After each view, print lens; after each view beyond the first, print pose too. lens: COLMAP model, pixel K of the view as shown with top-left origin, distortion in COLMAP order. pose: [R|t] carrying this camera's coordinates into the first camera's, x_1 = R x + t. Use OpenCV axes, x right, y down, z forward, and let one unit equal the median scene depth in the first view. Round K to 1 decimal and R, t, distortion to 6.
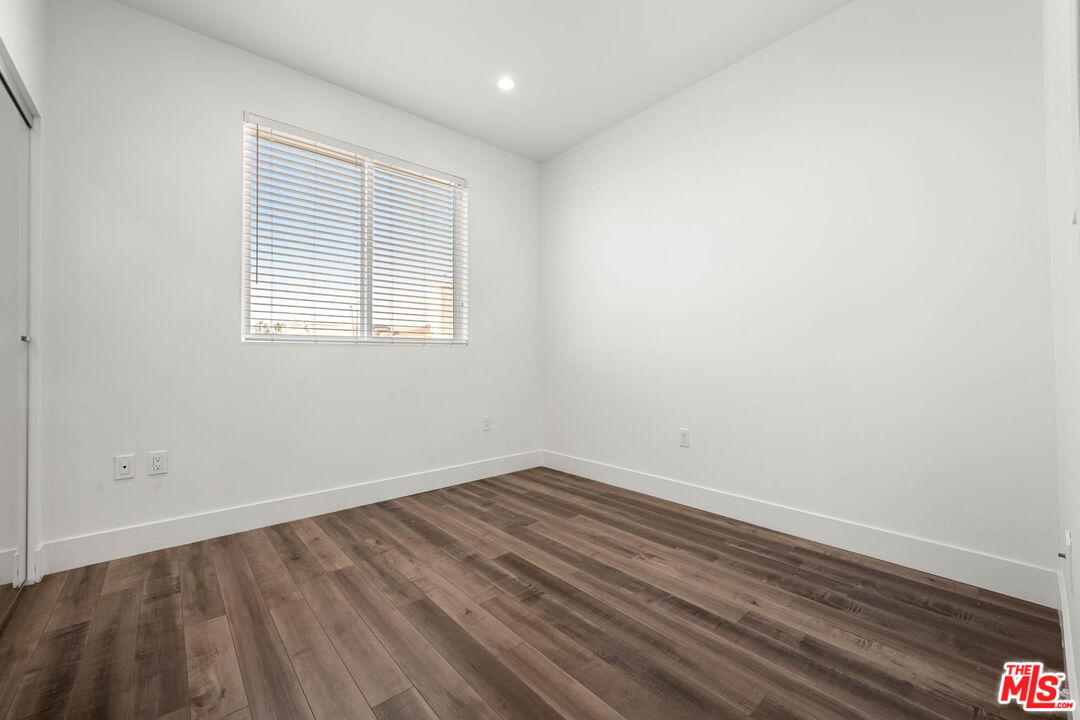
lens RADIAL K [[430.1, 0, 539.3], [0, 430.1, 361.0], [0, 0, 1]] dist [-0.002309, -0.000088]
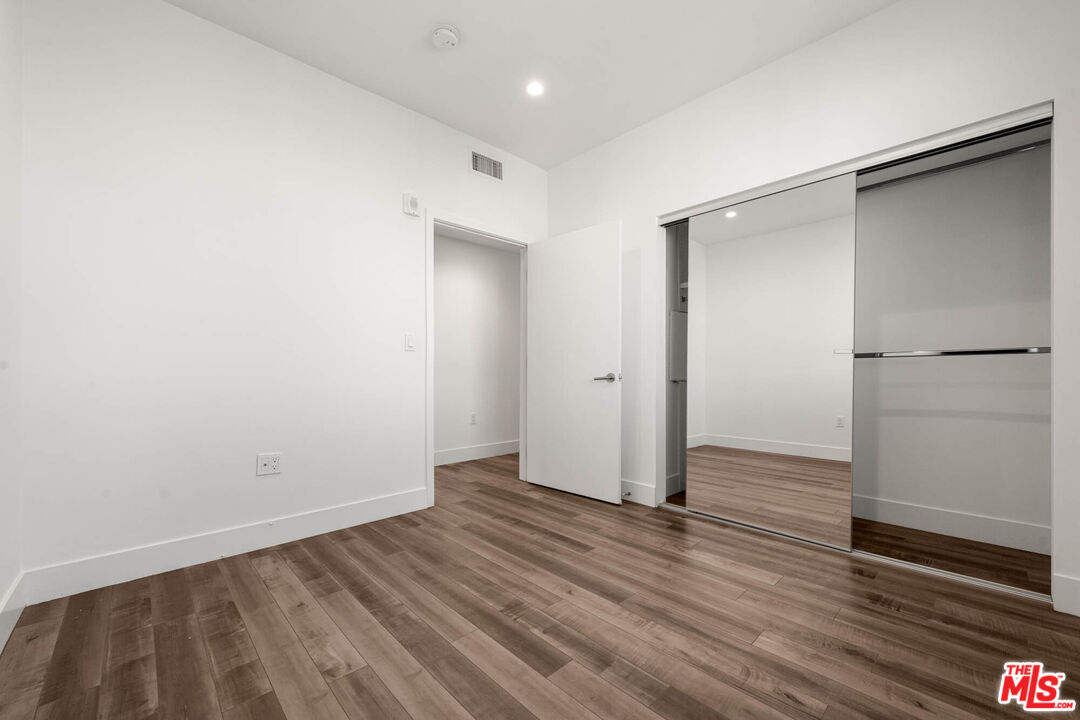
lens RADIAL K [[430.1, 0, 540.2], [0, 430.1, 367.1], [0, 0, 1]] dist [-0.002309, -0.000088]
pose [[-0.999273, 0.008423, -0.037174, -0.048678], [0.008817, 0.999906, -0.010455, 0.000939], [0.037082, -0.010775, -0.999254, 2.060353]]
